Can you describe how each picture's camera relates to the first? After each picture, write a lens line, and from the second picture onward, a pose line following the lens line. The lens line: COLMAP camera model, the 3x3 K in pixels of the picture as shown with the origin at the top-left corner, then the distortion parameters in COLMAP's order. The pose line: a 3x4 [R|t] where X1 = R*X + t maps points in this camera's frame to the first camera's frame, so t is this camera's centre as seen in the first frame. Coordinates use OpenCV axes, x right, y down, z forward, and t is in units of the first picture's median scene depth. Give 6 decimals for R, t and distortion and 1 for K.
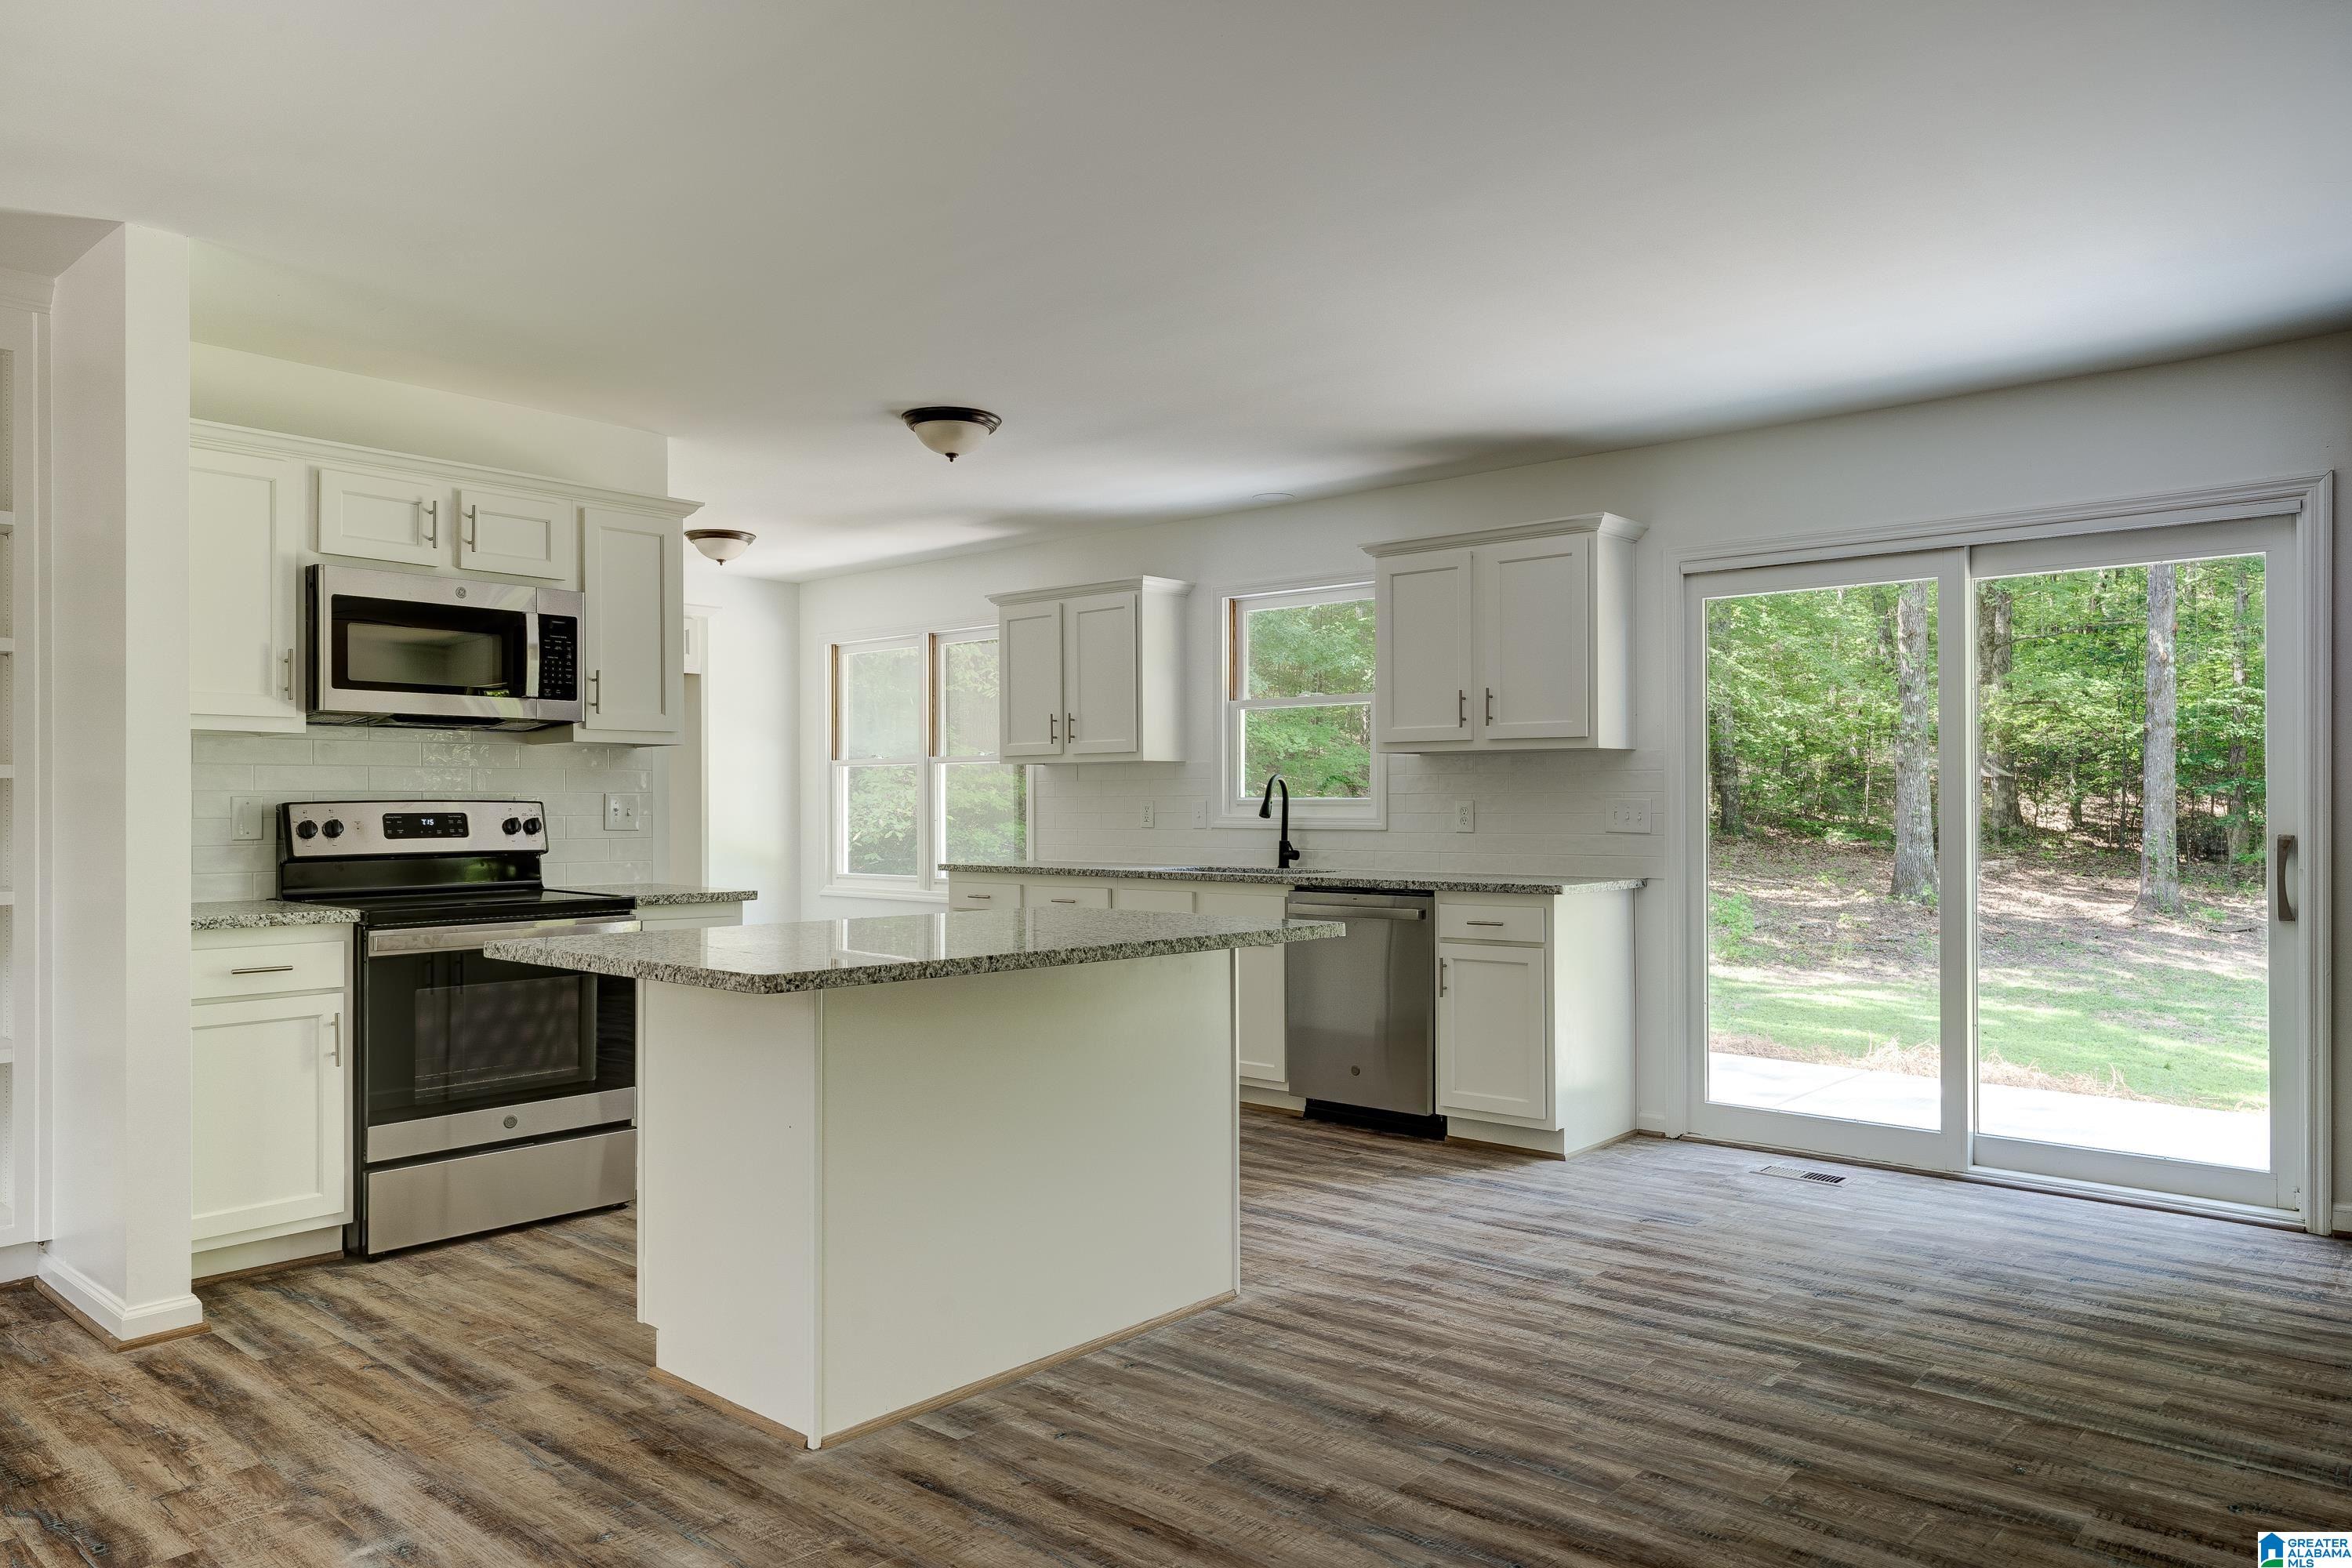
lens RADIAL K [[1549.3, 0, 1170.8], [0, 1549.3, 800.7], [0, 0, 1]] dist [-0.001086, 0.002777]
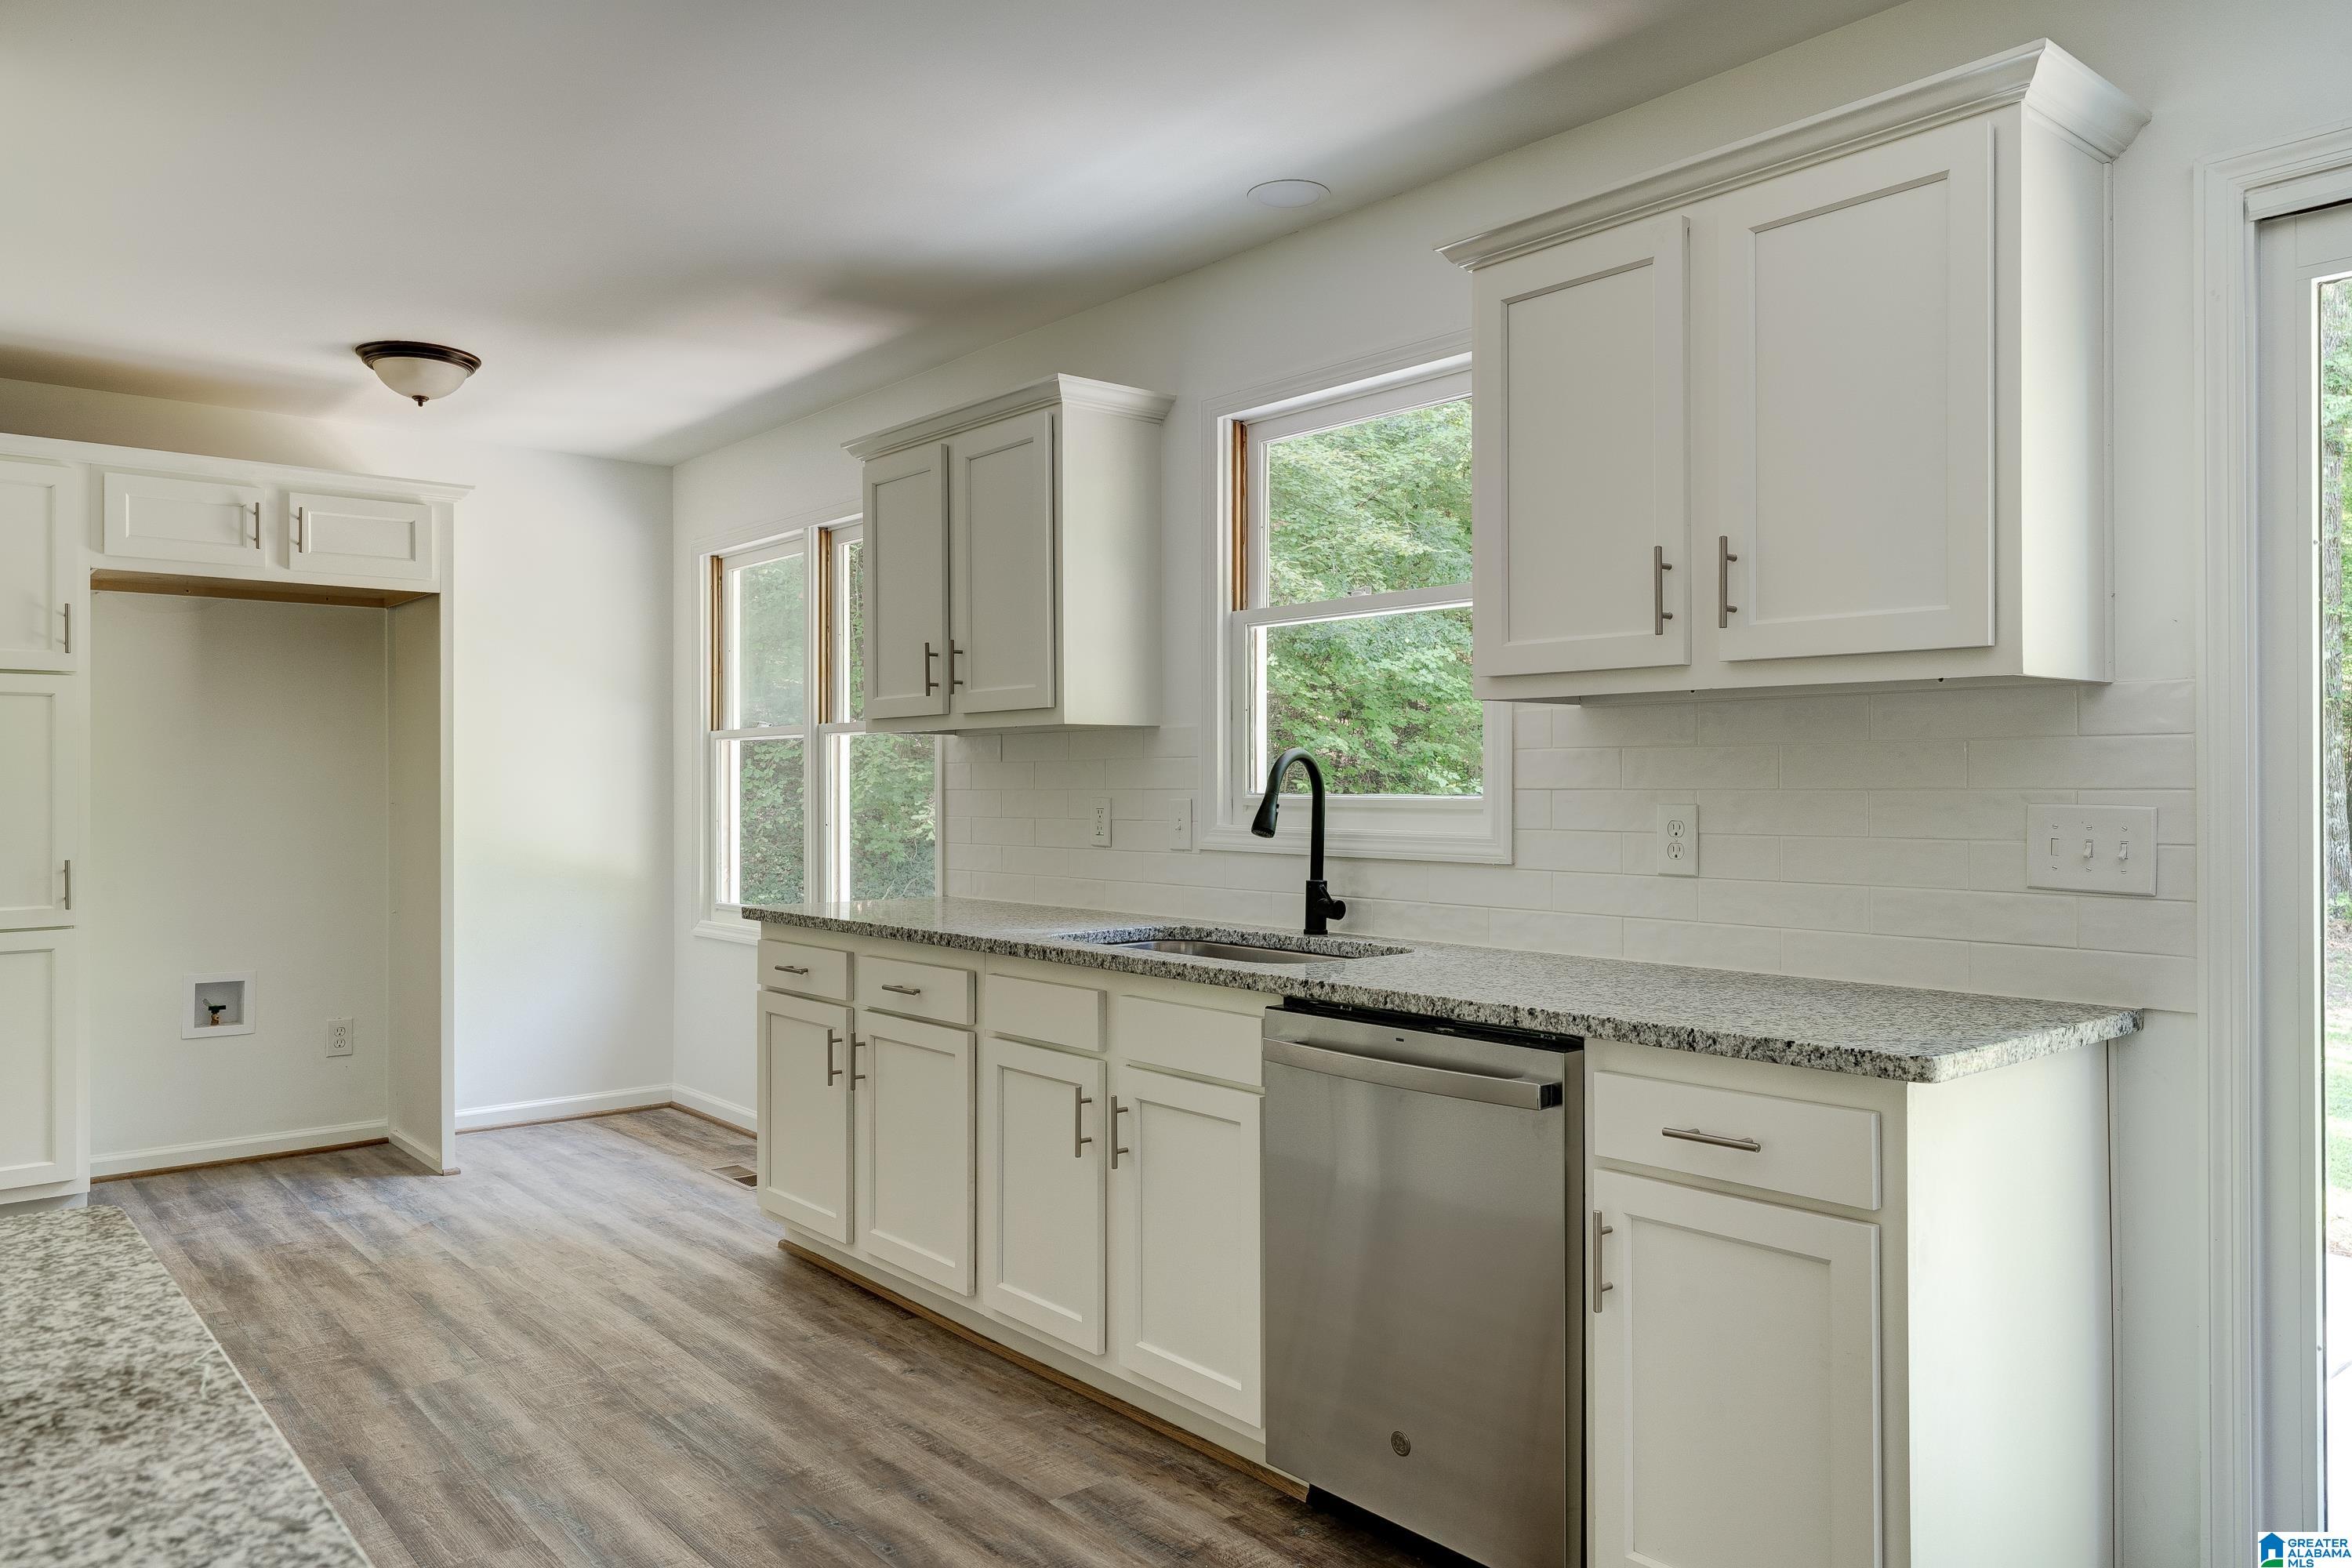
lens RADIAL K [[1614.7, 0, 1160.3], [0, 1614.7, 774.4], [0, 0, 1]] dist [-0.006755, 0.006294]
pose [[0.987748, 0.000834, -0.156056, 0.128505], [-0.001616, 0.999987, -0.004884, -0.007258], [0.156050, 0.005076, 0.987736, 0.576127]]
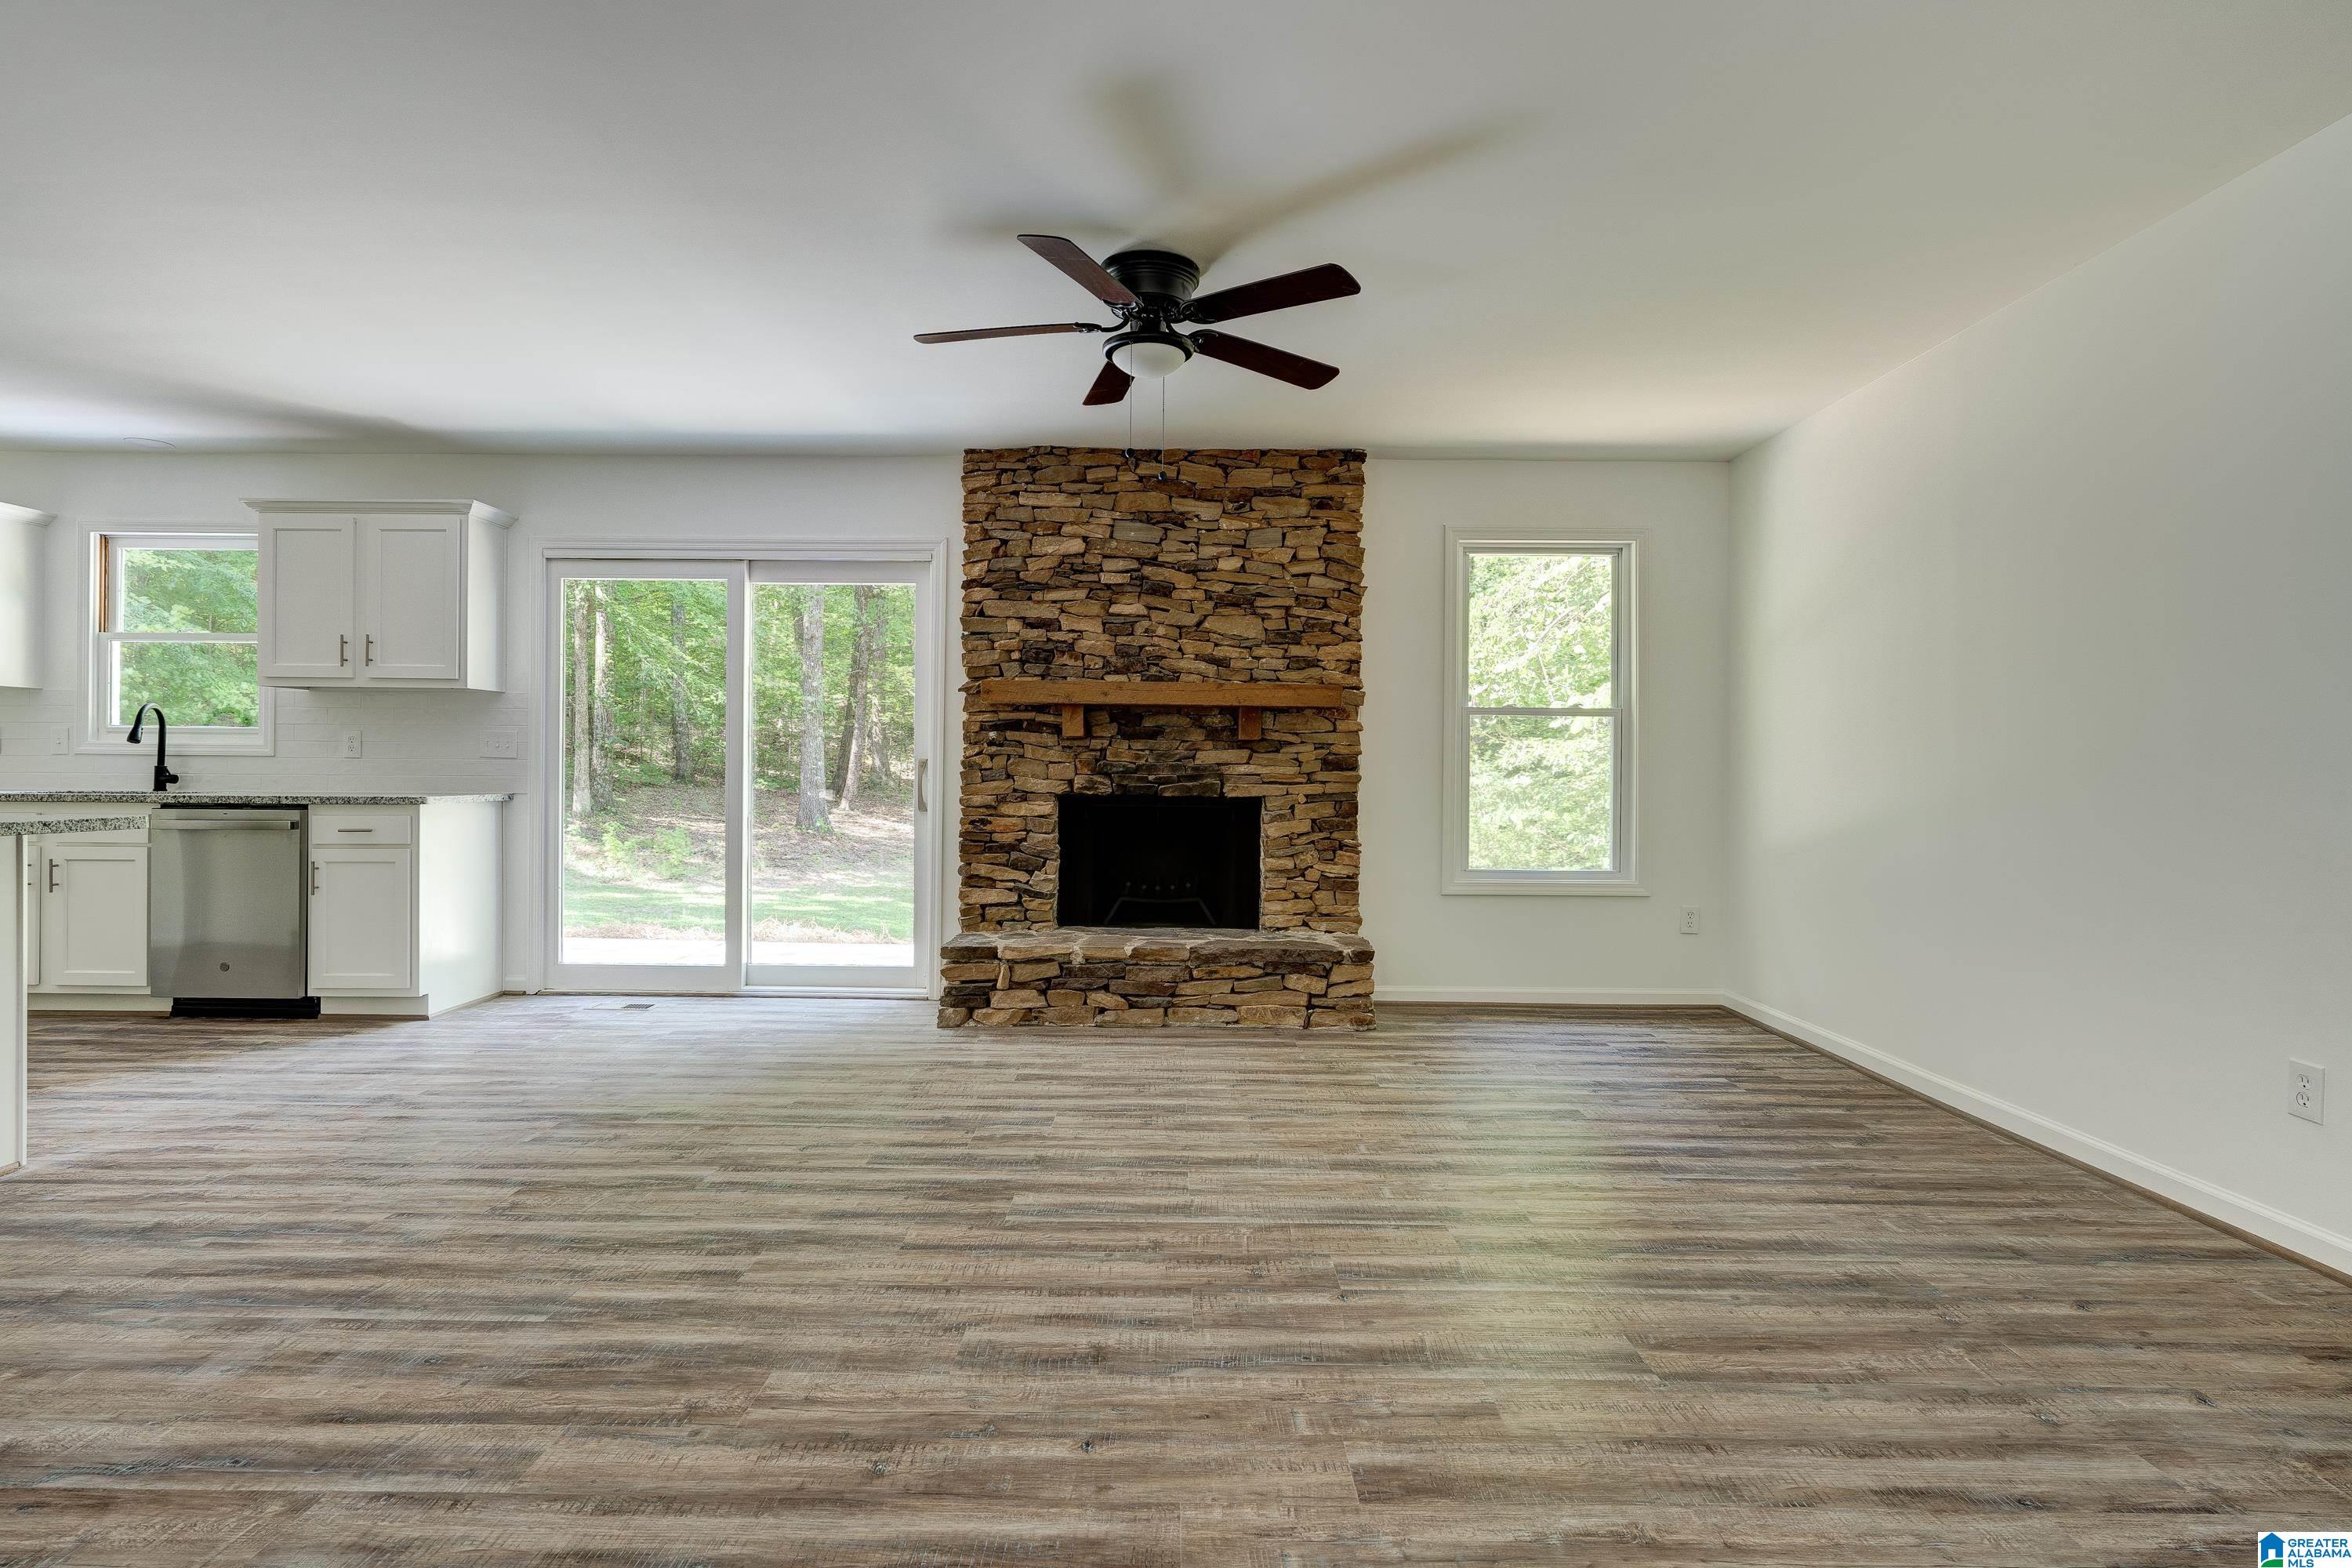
lens RADIAL K [[1206.6, 0, 1164.6], [0, 1206.6, 771.9], [0, 0, 1]] dist [-0.009354, 0.004804]
pose [[0.756242, 0.007022, 0.654254, 0.066716], [-0.012239, 0.999919, 0.003415, 0.023127], [-0.654177, -0.010590, 0.756267, -0.102727]]
